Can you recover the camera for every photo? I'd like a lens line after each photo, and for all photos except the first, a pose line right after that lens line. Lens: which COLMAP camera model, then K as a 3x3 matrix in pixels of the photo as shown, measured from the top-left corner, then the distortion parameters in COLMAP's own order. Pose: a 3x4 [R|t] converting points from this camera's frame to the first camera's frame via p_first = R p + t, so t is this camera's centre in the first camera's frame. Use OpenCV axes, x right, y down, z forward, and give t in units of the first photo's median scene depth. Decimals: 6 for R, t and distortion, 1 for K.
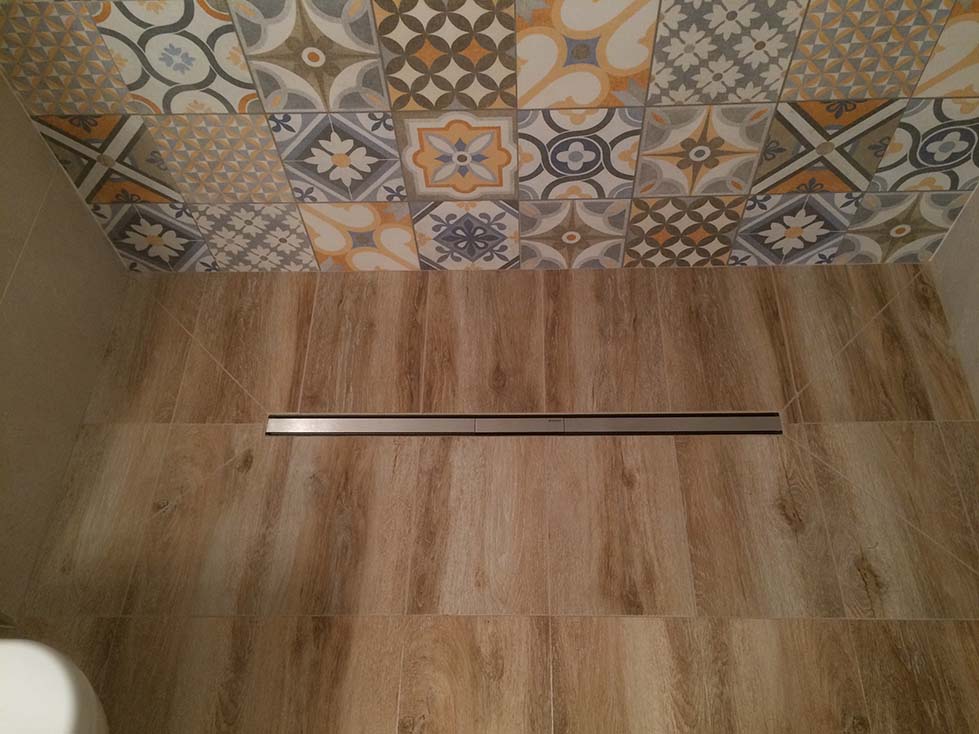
lens RADIAL K [[829.8, 0, 489.7], [0, 829.8, 367.2], [0, 0, 1]] dist [0.060056, -0.006843]
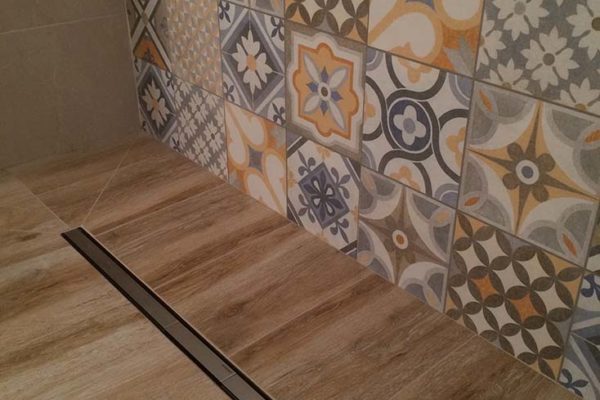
lens RADIAL K [[682.1, 0, 300.5], [0, 682.1, 199.9], [0, 0, 1]] dist [0.058738, 0.000000]
pose [[0.668779, 0.405005, -0.623463, 0.496202], [-0.646935, 0.730244, -0.219586, 0.044090], [0.366347, 0.550195, 0.750383, 0.421783]]
